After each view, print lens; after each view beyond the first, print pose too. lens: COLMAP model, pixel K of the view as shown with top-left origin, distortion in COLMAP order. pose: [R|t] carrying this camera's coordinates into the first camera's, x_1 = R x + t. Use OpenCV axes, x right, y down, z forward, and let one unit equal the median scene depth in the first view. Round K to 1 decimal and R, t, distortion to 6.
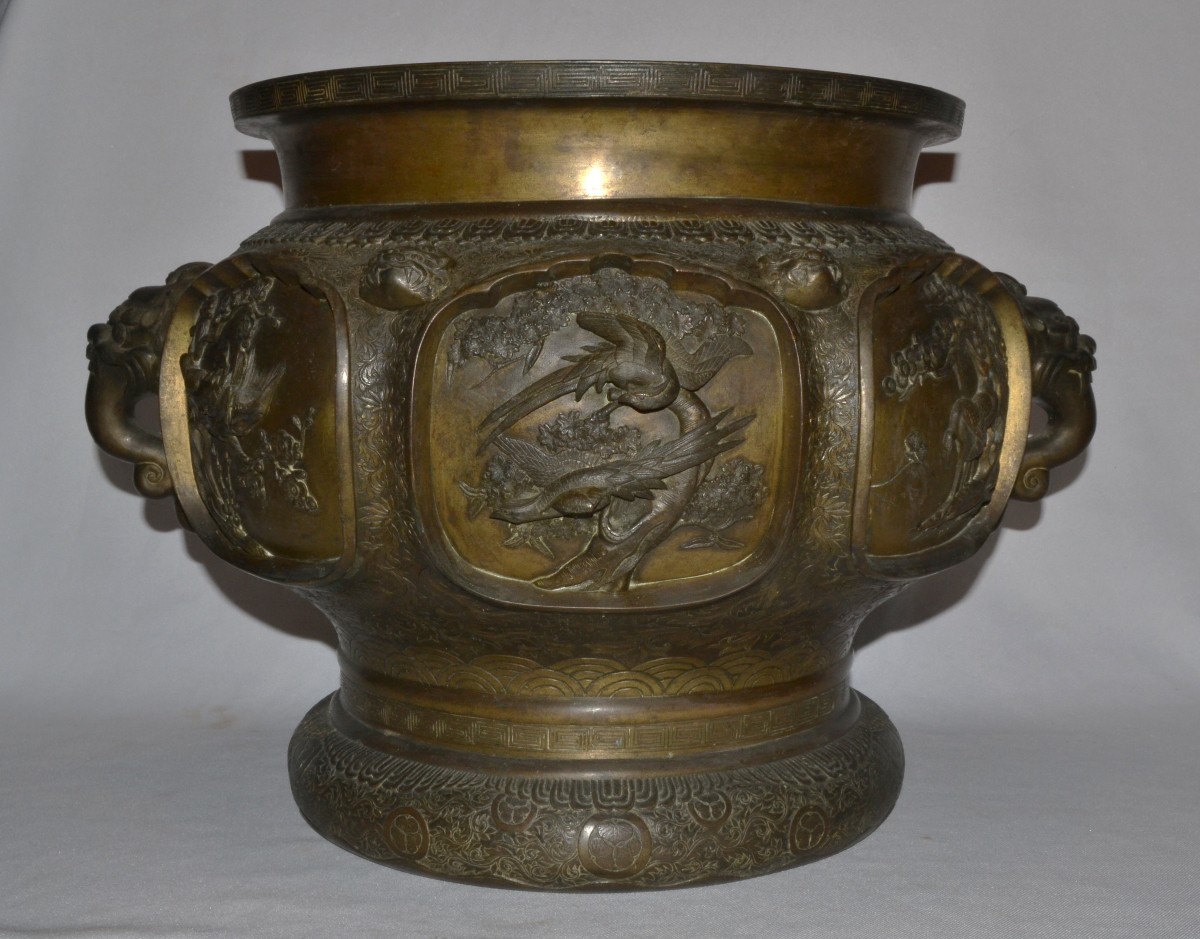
lens RADIAL K [[2042.8, 0, 591.2], [0, 2042.8, 469.9], [0, 0, 1]] dist [-0.039744, 0.000000]
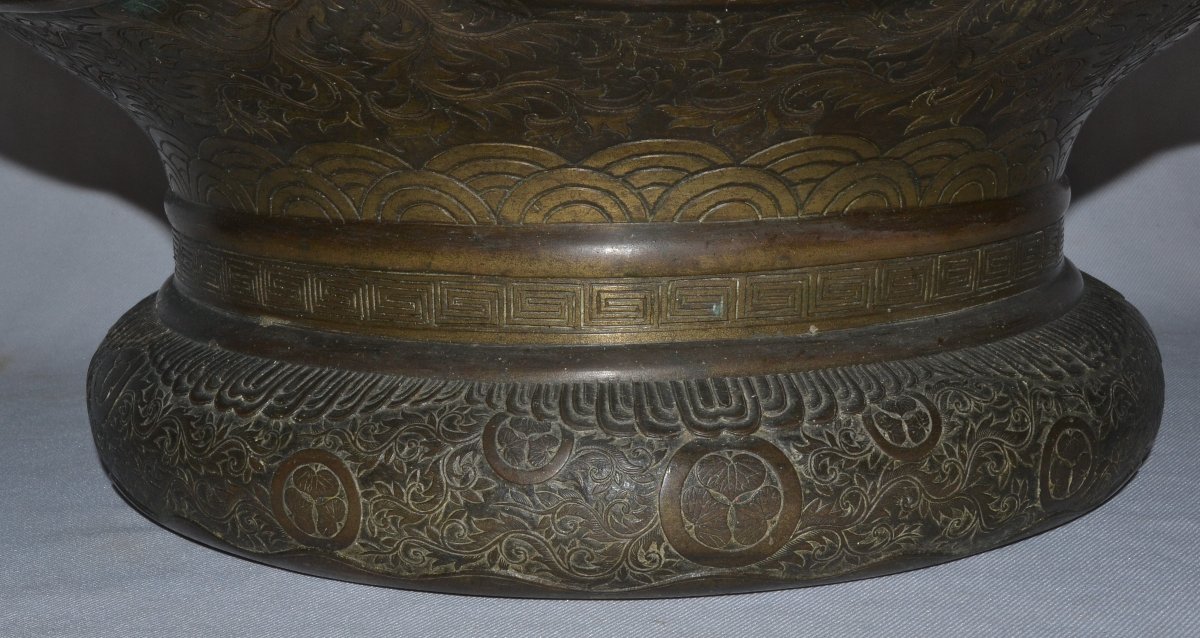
lens RADIAL K [[2392.0, 0, 606.7], [0, 2392.0, 317.3], [0, 0, 1]] dist [-0.074075, 0.000000]
pose [[0.997500, -0.039491, 0.058601, -0.050699], [0.034732, 0.996180, 0.080117, 0.086345], [-0.061541, -0.077881, 0.995061, 0.397254]]
